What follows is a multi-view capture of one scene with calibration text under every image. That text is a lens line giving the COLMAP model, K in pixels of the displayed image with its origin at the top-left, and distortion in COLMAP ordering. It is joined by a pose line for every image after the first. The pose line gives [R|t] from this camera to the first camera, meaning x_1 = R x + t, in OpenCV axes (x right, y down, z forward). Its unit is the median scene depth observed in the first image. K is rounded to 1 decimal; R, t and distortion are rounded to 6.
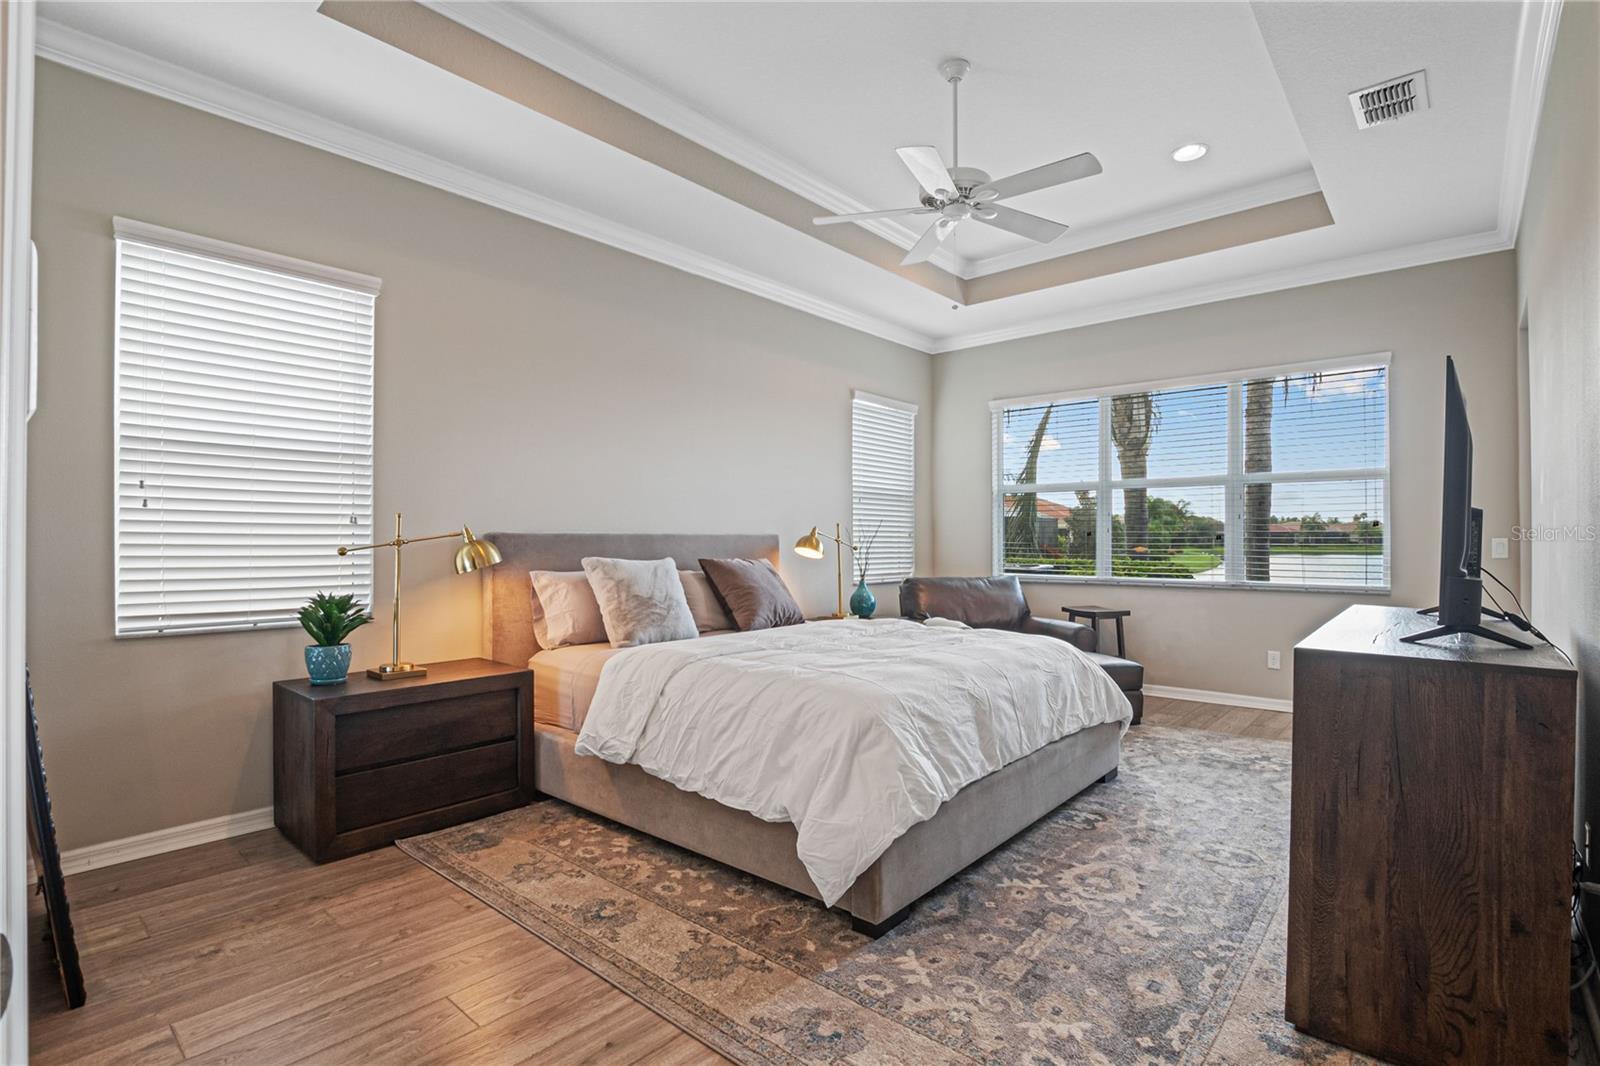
lens RADIAL K [[743.5, 0, 804.6], [0, 743.5, 534.4], [0, 0, 1]] dist [-0.032710, 0.006176]
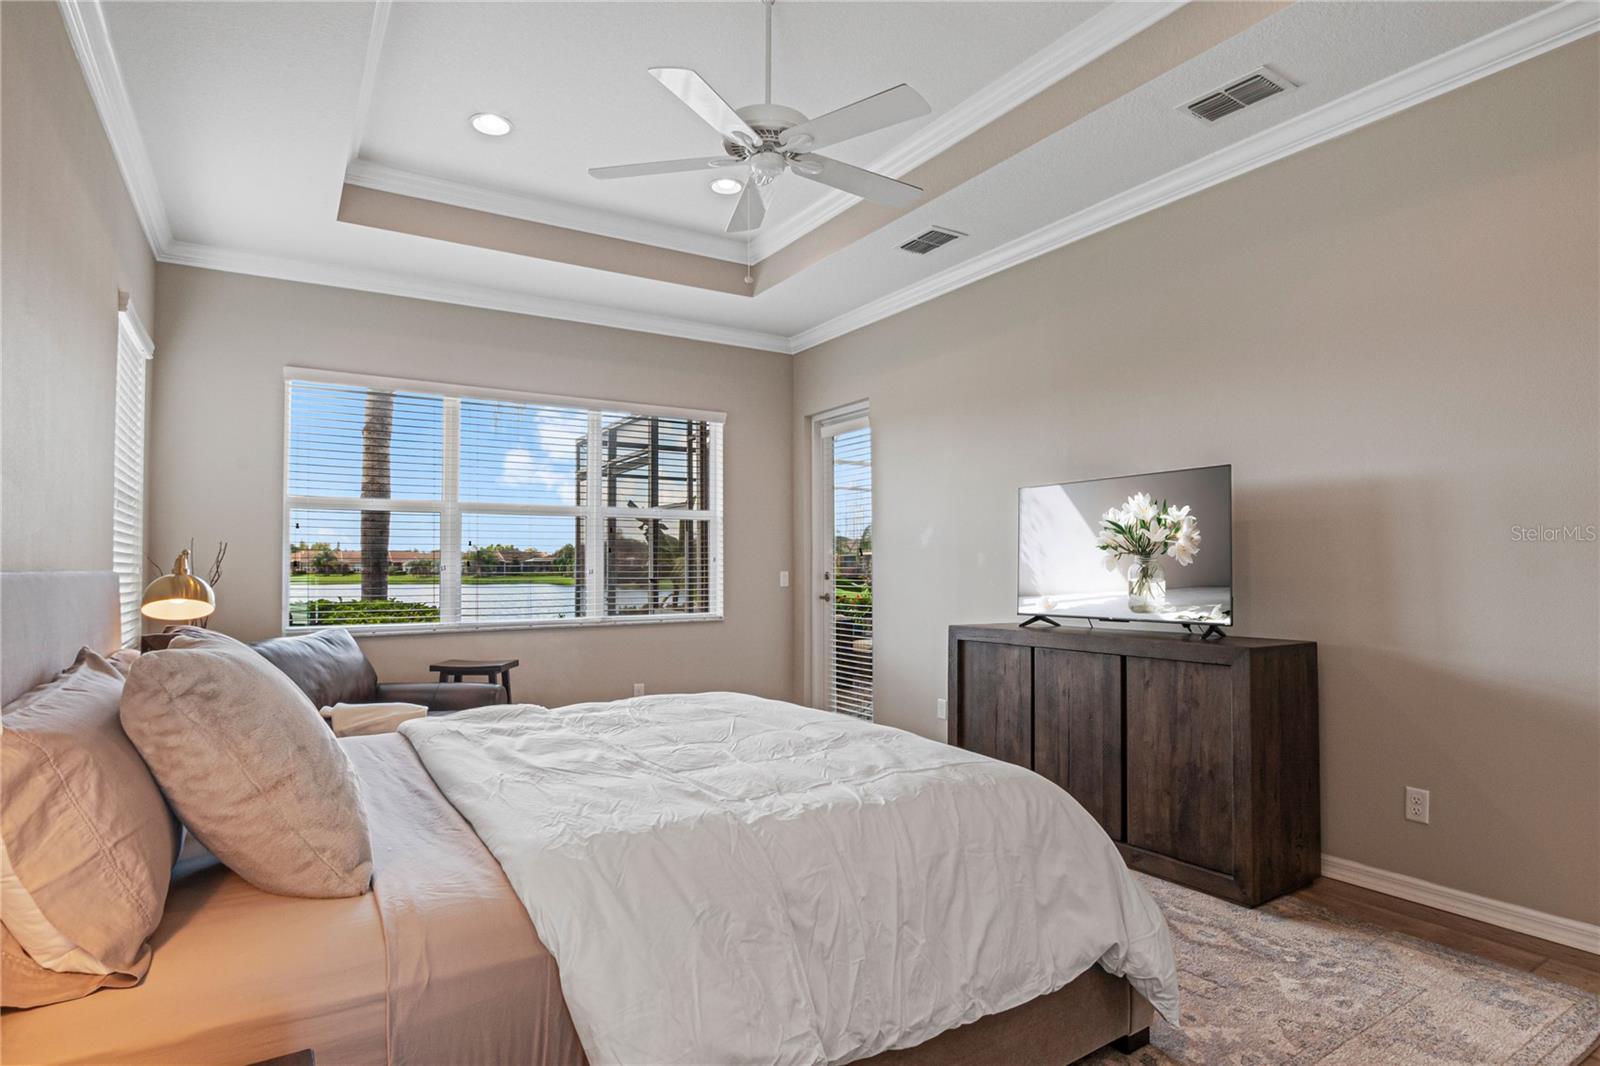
lens RADIAL K [[822.8, 0, 798.5], [0, 822.8, 542.6], [0, 0, 1]] dist [-0.025424, -0.000436]
pose [[0.289231, 0.029579, 0.956802, -0.663478], [-0.002020, 0.999539, -0.030290, -0.003858], [-0.957257, 0.006828, 0.289157, 0.781993]]
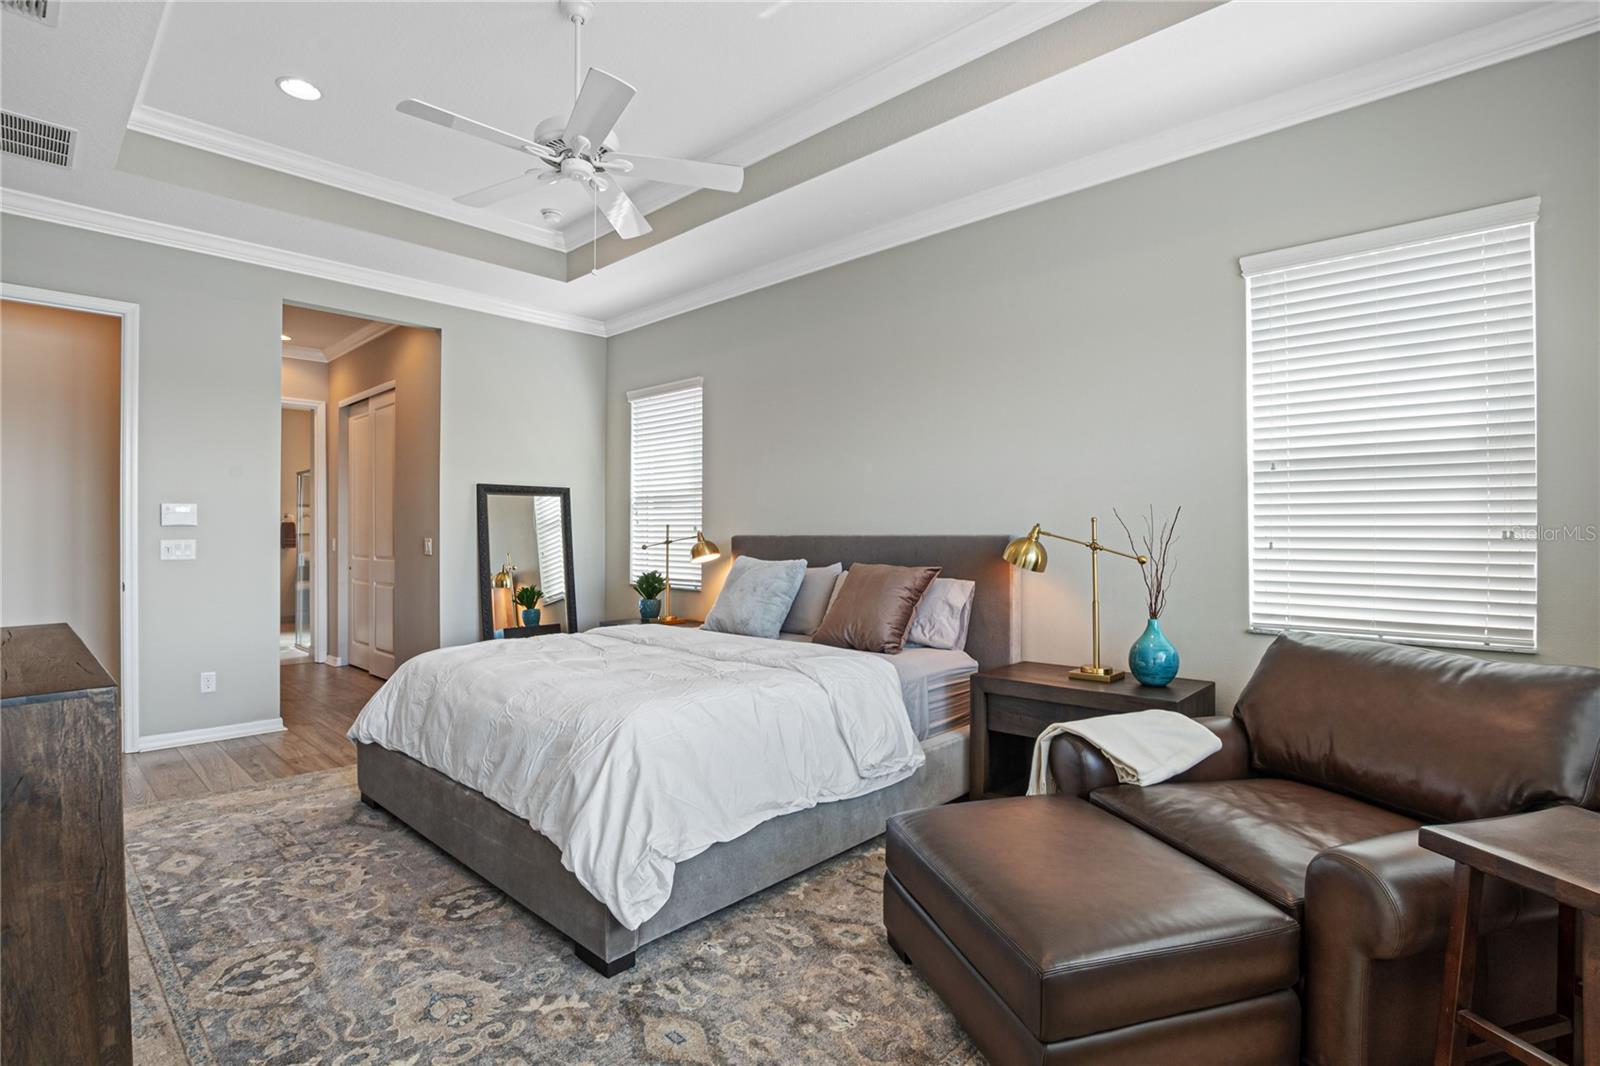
lens RADIAL K [[765.9, 0, 769.1], [0, 765.9, 535.4], [0, 0, 1]] dist [-0.018037, 0.000178]
pose [[-0.042501, -0.004199, -0.999088, 1.146123], [-0.002203, 0.999989, -0.004109, 0.004322], [0.999094, 0.002026, -0.042510, 1.338618]]
